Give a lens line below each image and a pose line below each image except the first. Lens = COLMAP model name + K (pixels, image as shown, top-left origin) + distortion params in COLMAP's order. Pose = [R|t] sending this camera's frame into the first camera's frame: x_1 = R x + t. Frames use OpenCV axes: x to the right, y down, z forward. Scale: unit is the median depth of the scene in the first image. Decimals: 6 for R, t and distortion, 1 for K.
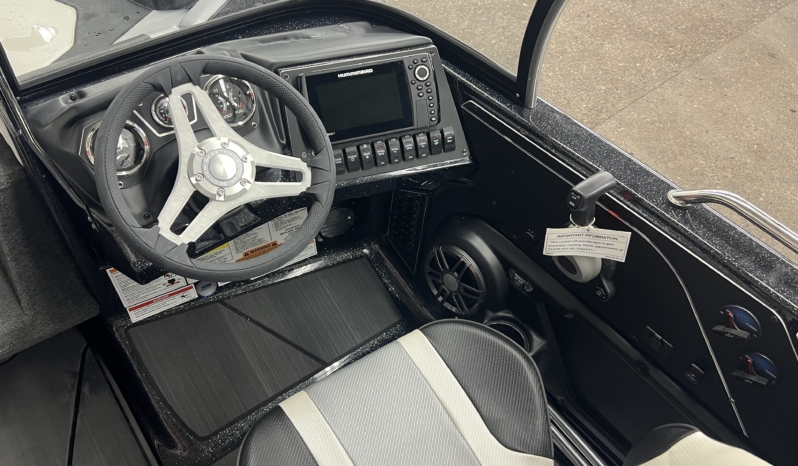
lens RADIAL K [[607.5, 0, 400.6], [0, 607.5, 257.8], [0, 0, 1]] dist [0.026209, -0.003674]
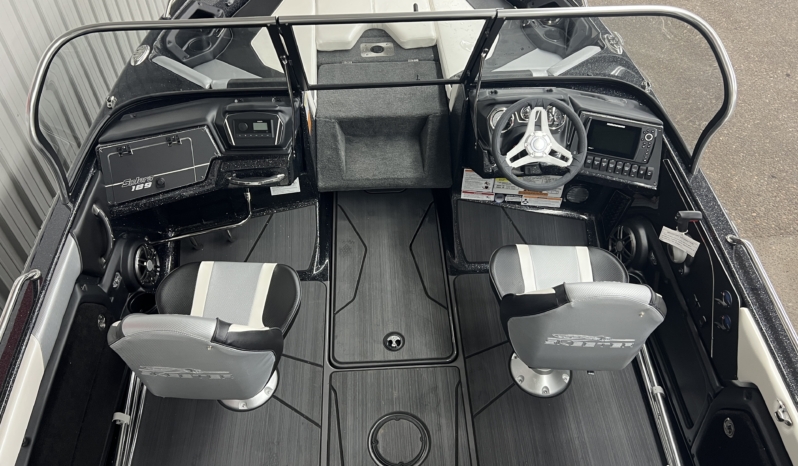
lens RADIAL K [[624.6, 0, 396.5], [0, 624.6, 257.6], [0, 0, 1]] dist [0.011936, -0.008929]
pose [[0.823692, 0.431474, -0.367916, 0.286878], [-0.426583, 0.898986, 0.099253, 0.205922], [0.373576, 0.075193, 0.924547, -1.207791]]
